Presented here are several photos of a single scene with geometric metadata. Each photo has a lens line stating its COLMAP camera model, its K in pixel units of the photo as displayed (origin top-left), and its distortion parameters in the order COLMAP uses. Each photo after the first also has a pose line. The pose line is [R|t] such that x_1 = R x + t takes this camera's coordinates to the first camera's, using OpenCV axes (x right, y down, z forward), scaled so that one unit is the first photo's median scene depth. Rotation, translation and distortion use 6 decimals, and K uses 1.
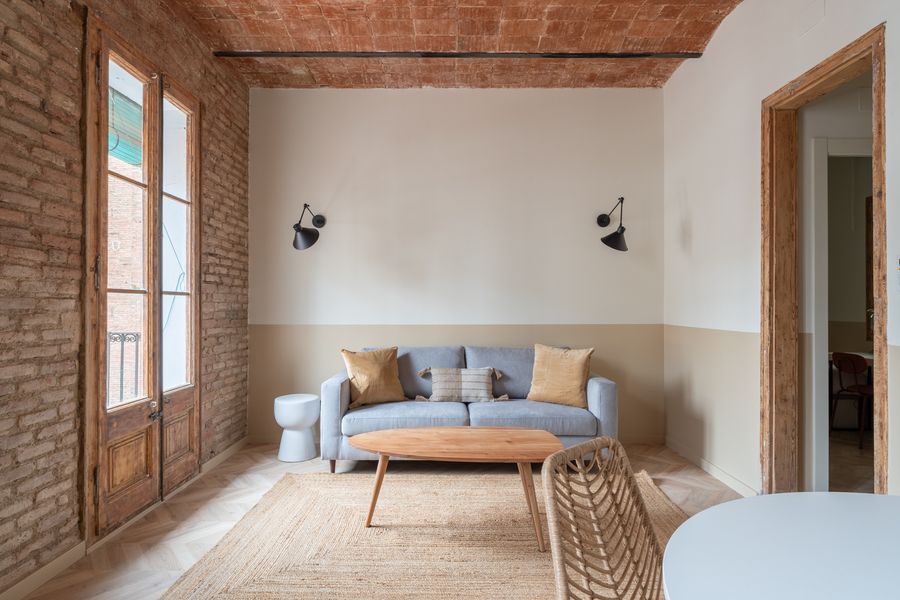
lens RADIAL K [[495.4, 0, 442.3], [0, 495.4, 297.8], [0, 0, 1]] dist [-0.001957, 0.000378]
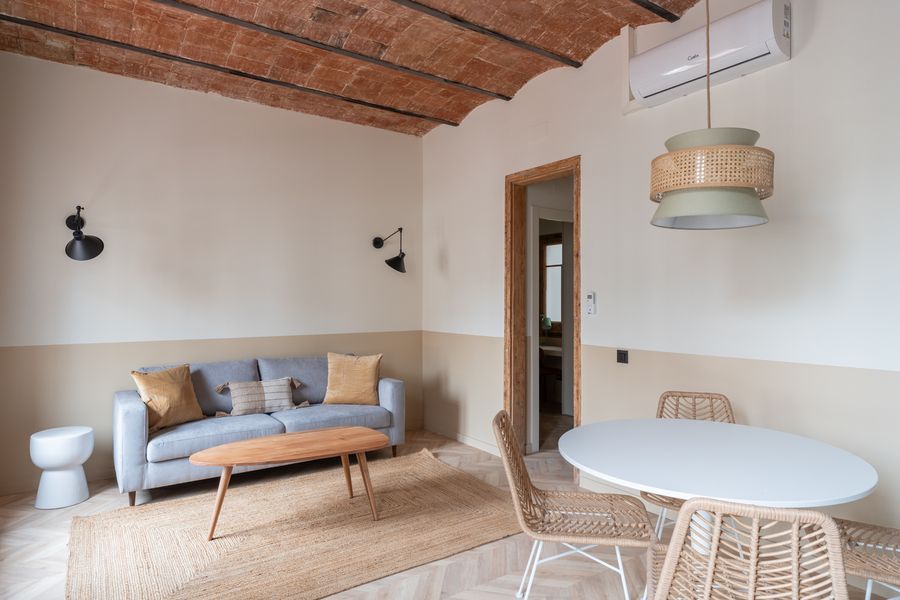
lens RADIAL K [[524.9, 0, 452.0], [0, 524.9, 294.4], [0, 0, 1]] dist [-0.004911, 0.004119]
pose [[0.821689, 0.006189, 0.569903, -0.291387], [-0.005335, 0.999981, -0.003167, -0.039972], [-0.569912, -0.000438, 0.821706, -0.138033]]
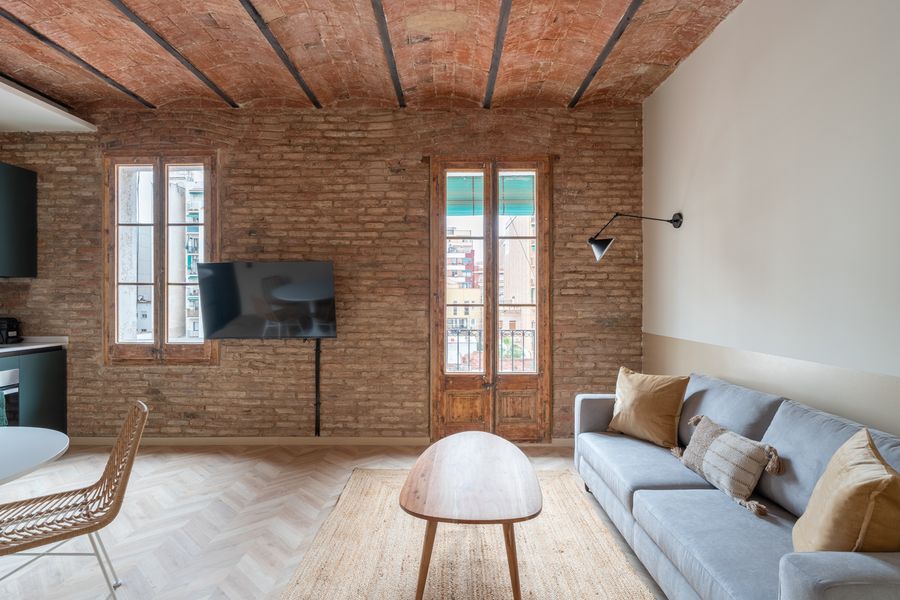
lens RADIAL K [[409.6, 0, 419.2], [0, 409.6, 298.0], [0, 0, 1]] dist [-0.003514, 0.001194]
pose [[-0.015173, -0.010966, -0.999825, 0.600590], [0.015001, 0.999825, -0.011193, -0.020598], [0.999772, -0.015168, -0.015006, 0.698860]]
